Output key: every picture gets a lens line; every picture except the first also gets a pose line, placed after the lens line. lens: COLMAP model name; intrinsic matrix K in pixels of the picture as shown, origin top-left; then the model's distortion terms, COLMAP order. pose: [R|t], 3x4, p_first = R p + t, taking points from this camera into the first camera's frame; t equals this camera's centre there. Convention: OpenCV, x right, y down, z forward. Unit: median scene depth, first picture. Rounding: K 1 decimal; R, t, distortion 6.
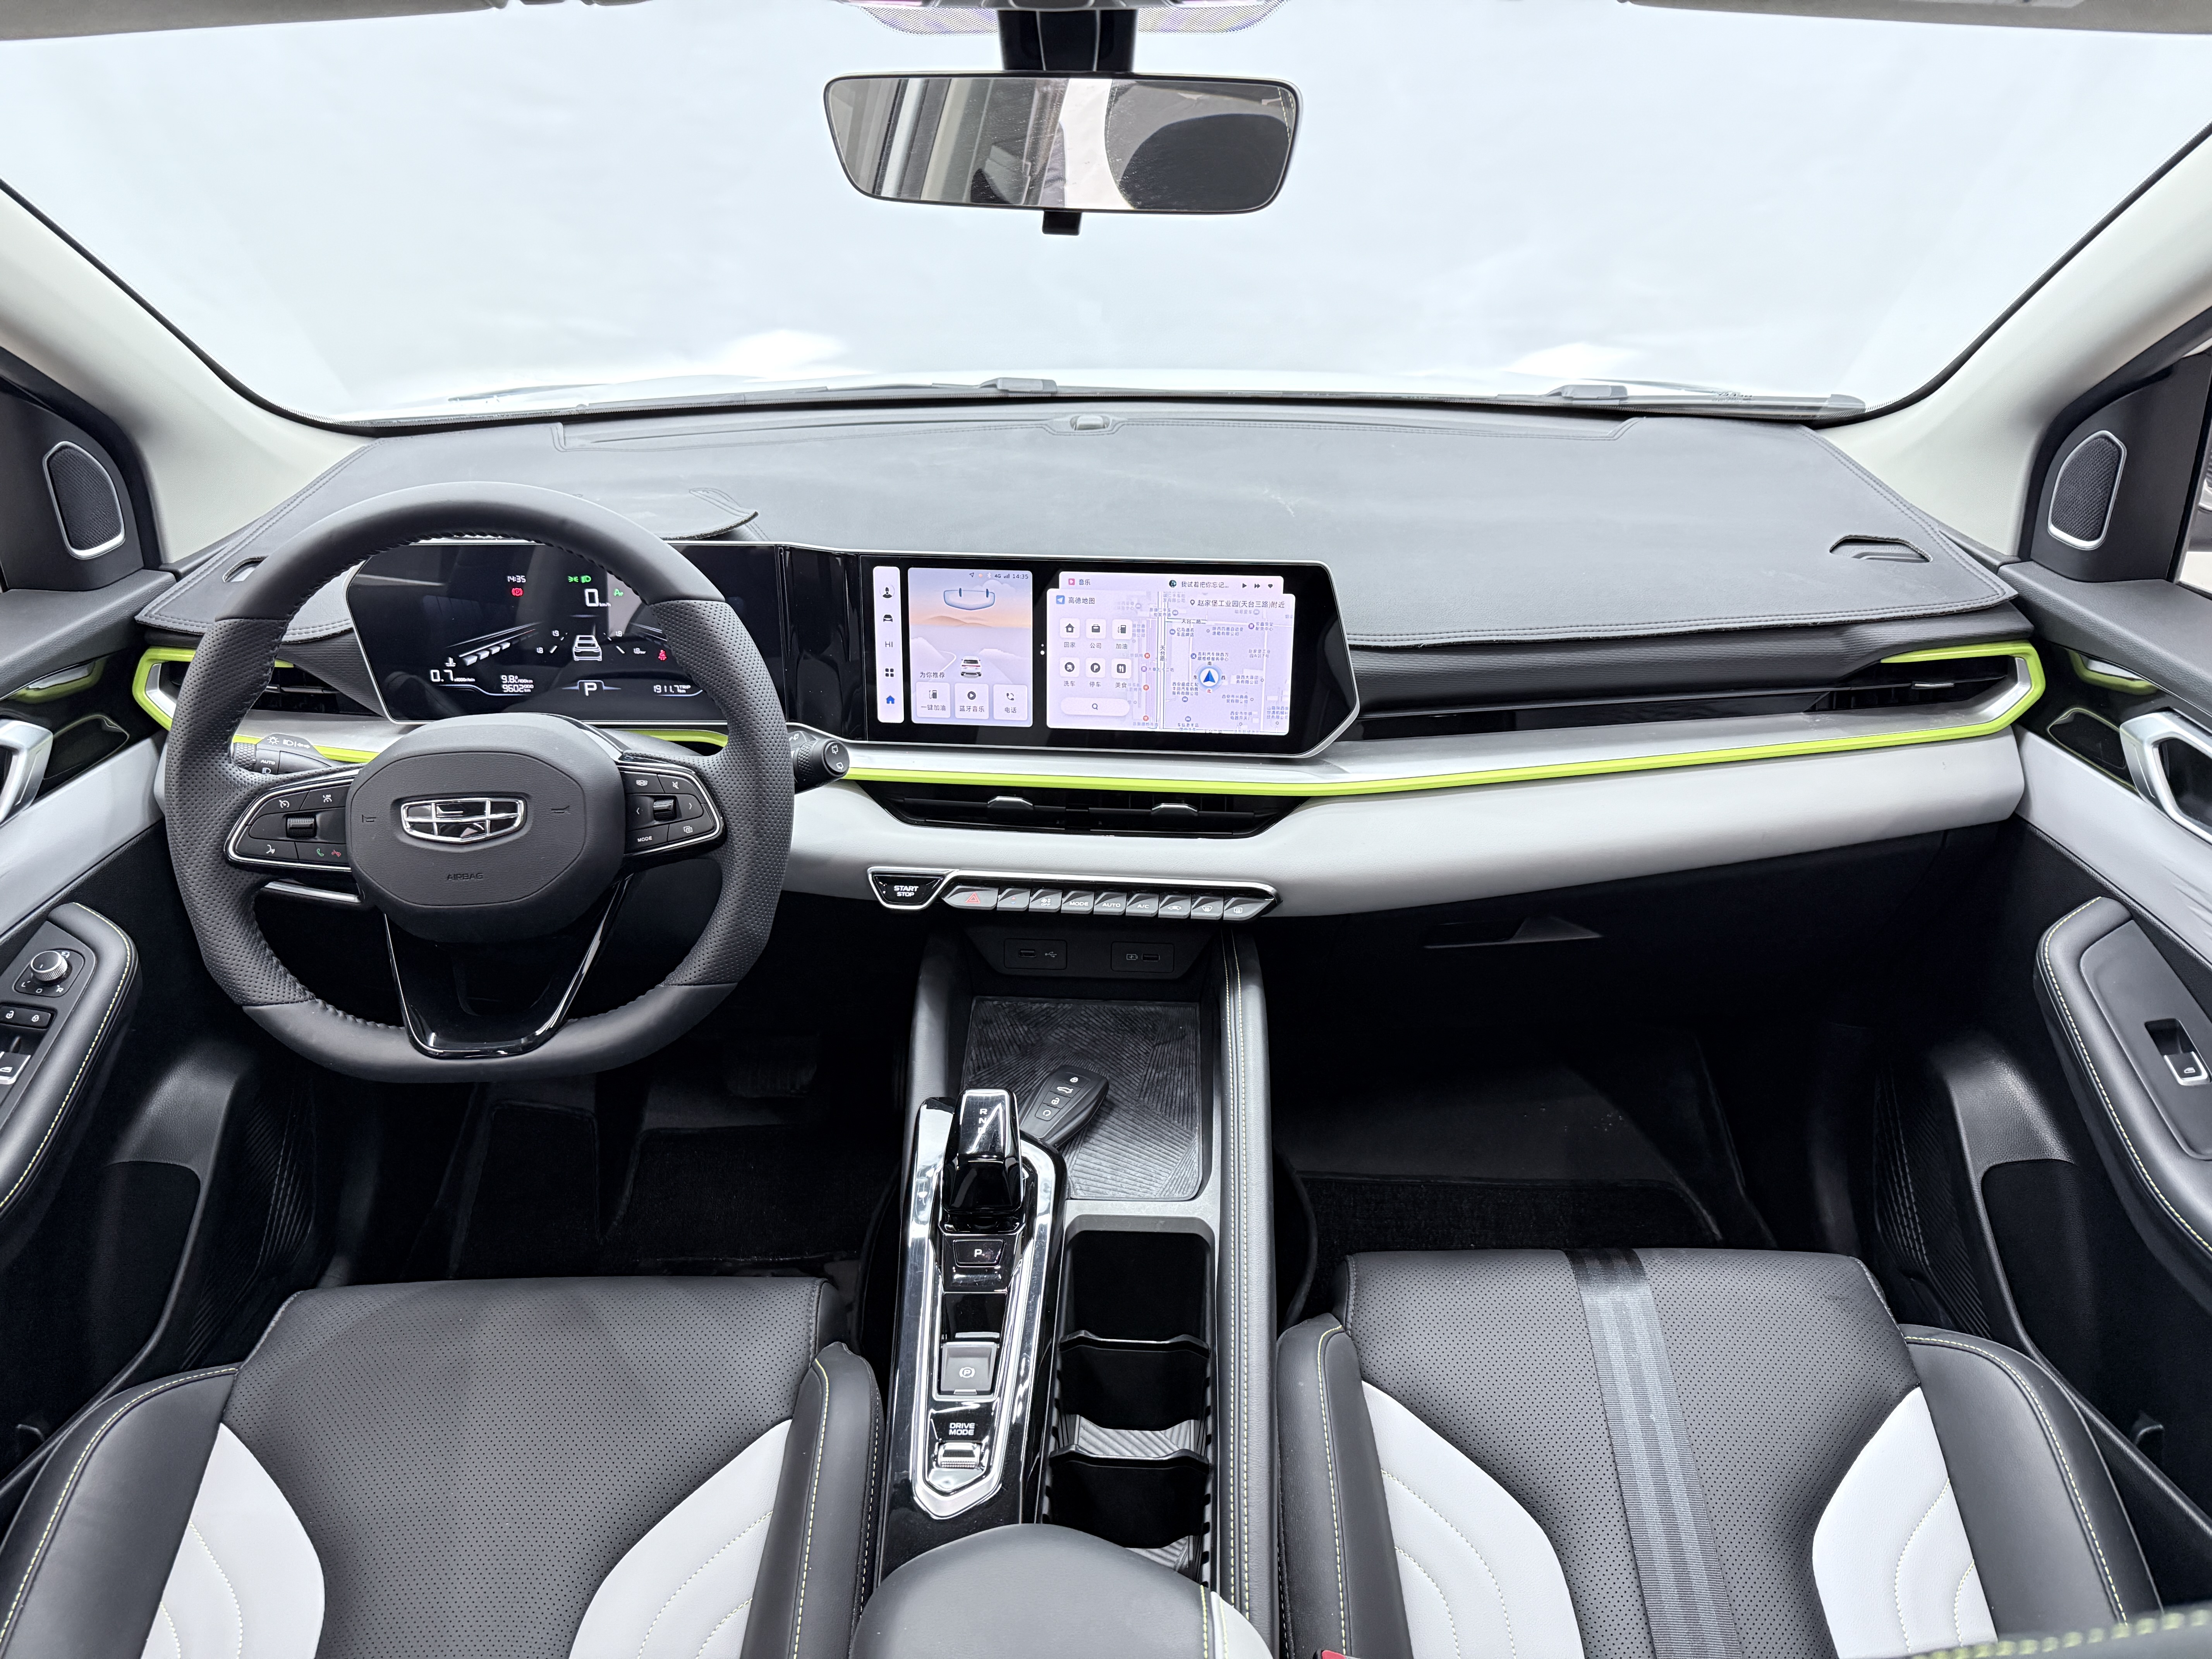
lens RADIAL K [[1580.6, 0, 1106.0], [0, 1580.6, 829.5], [0, 0, 1]] dist [0.085670, -0.118624]
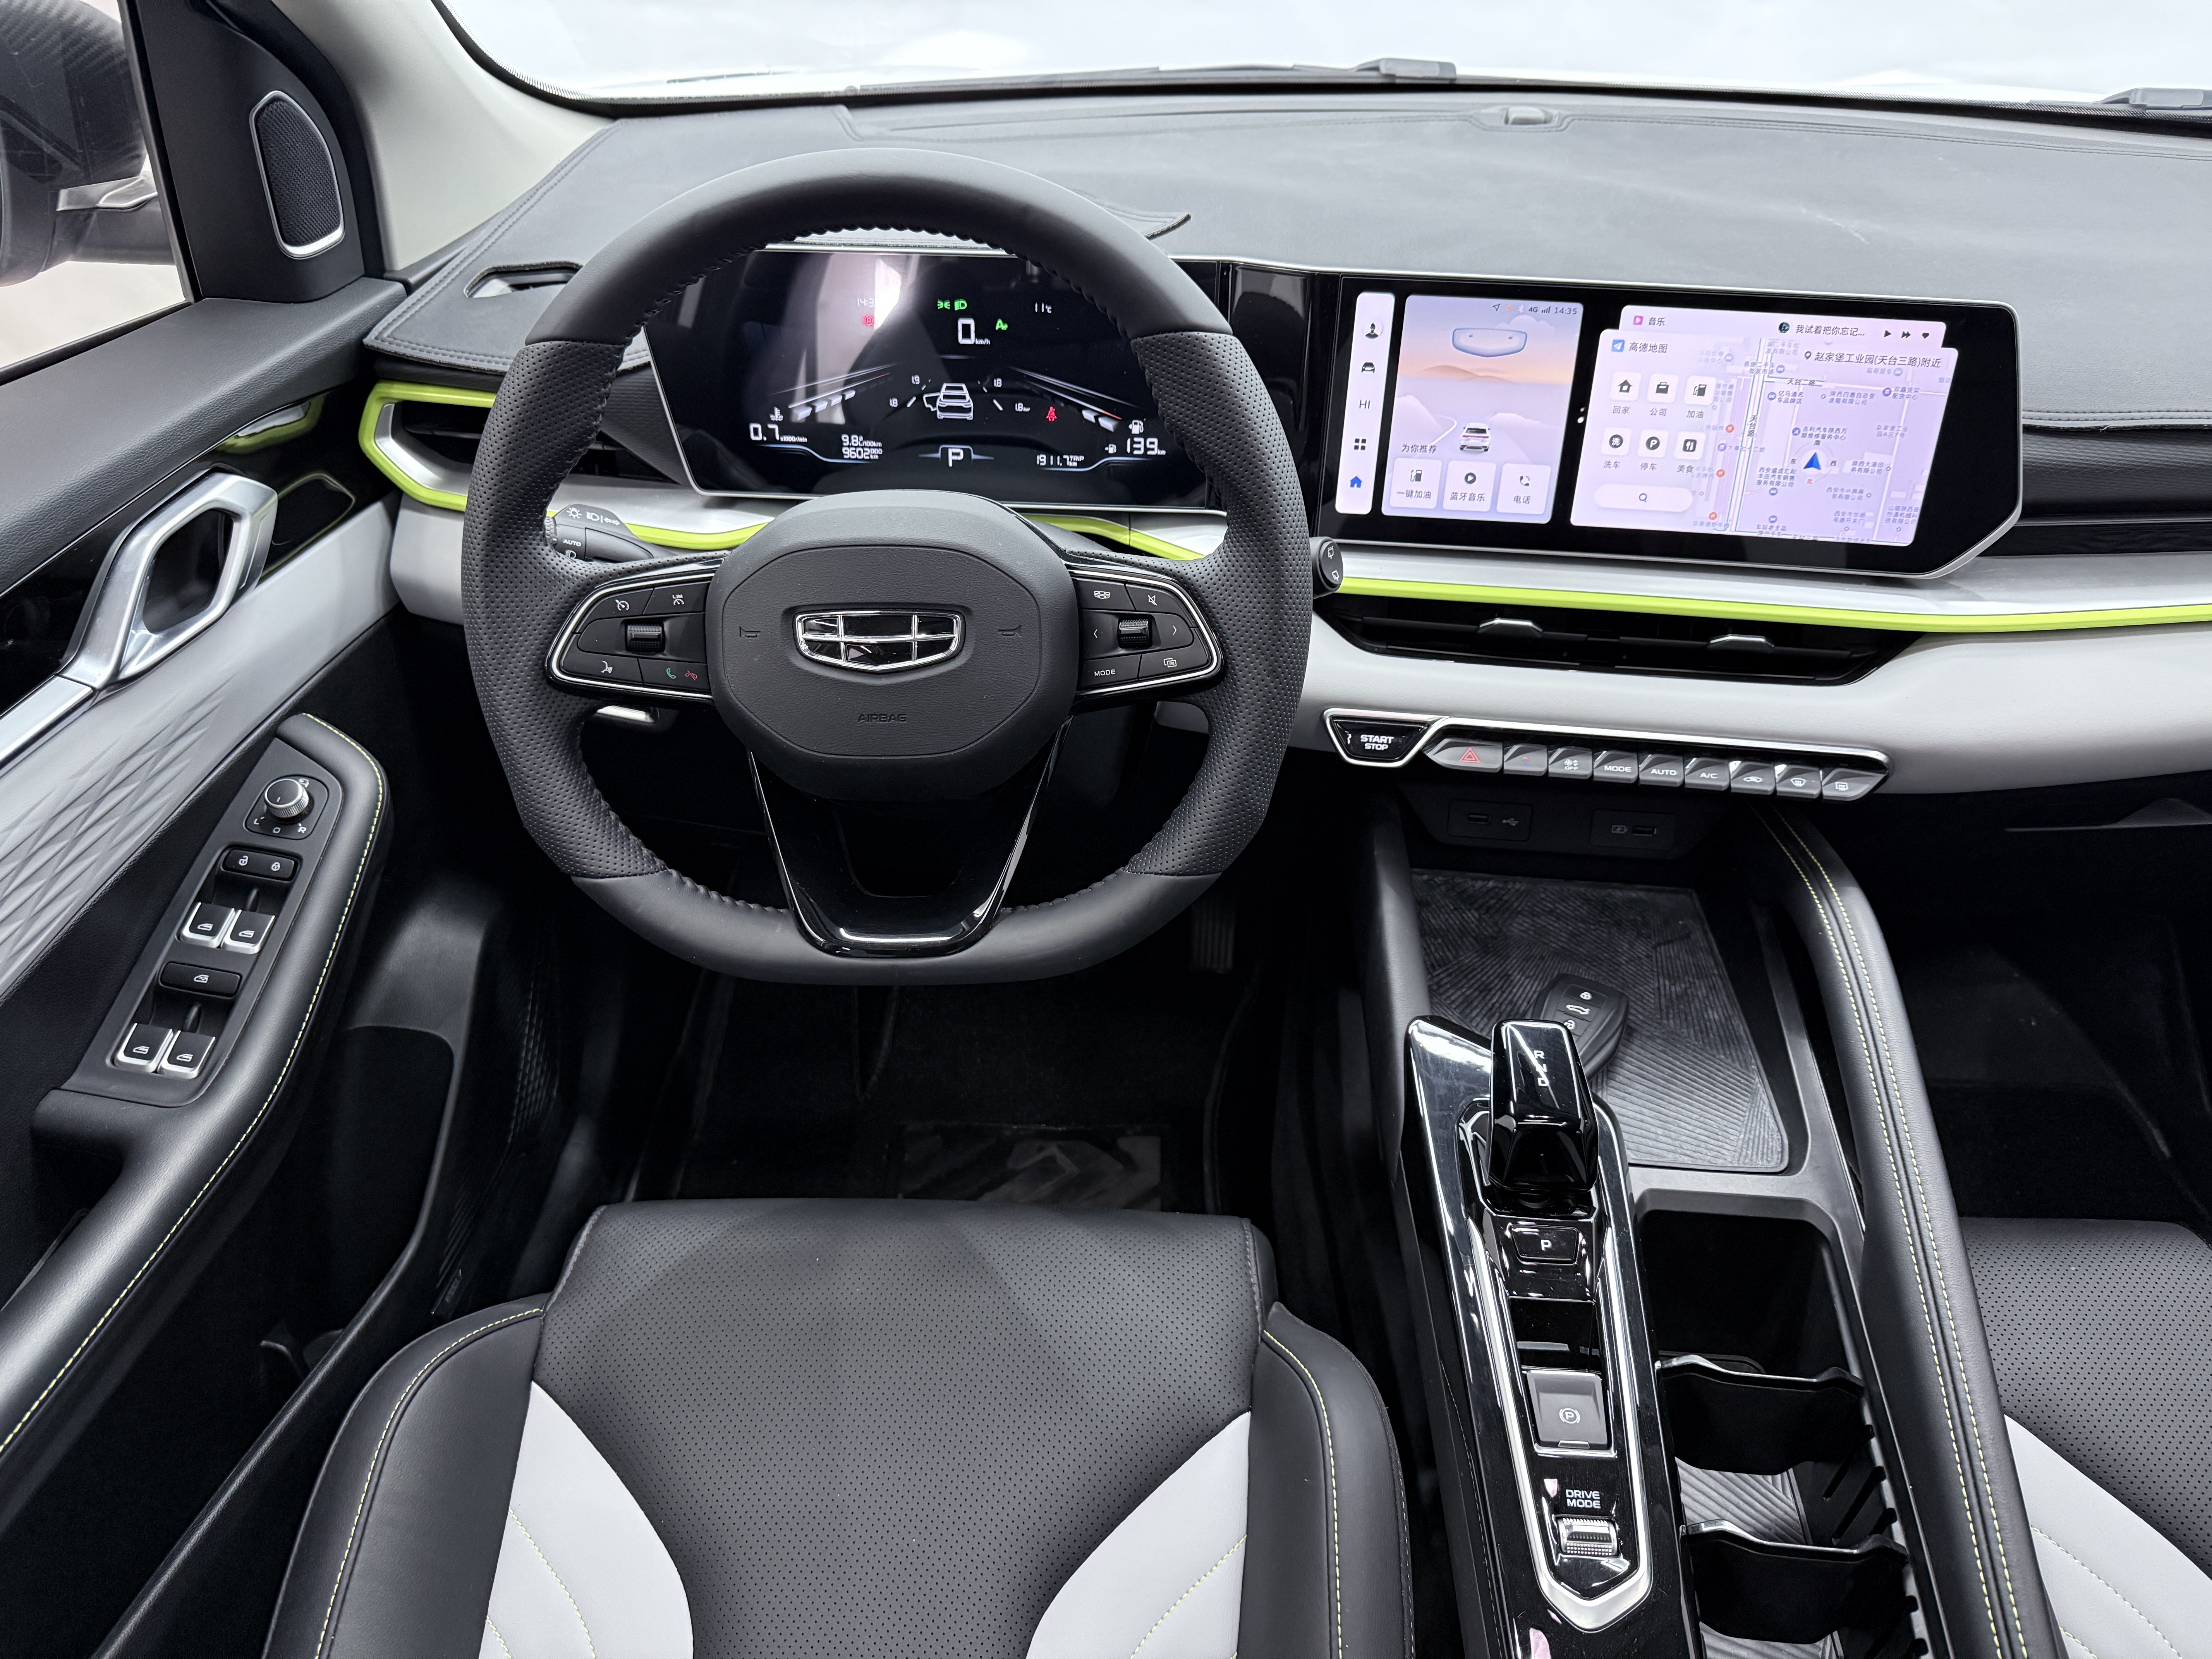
lens RADIAL K [[1573.3, 0, 1083.7], [0, 1573.3, 834.8], [0, 0, 1]] dist [0.135319, -0.250171]
pose [[0.998669, 0.038892, -0.033876, -0.239295], [-0.033797, 0.989602, 0.139805, -0.018449], [0.038961, -0.138474, 0.989599, 0.237462]]
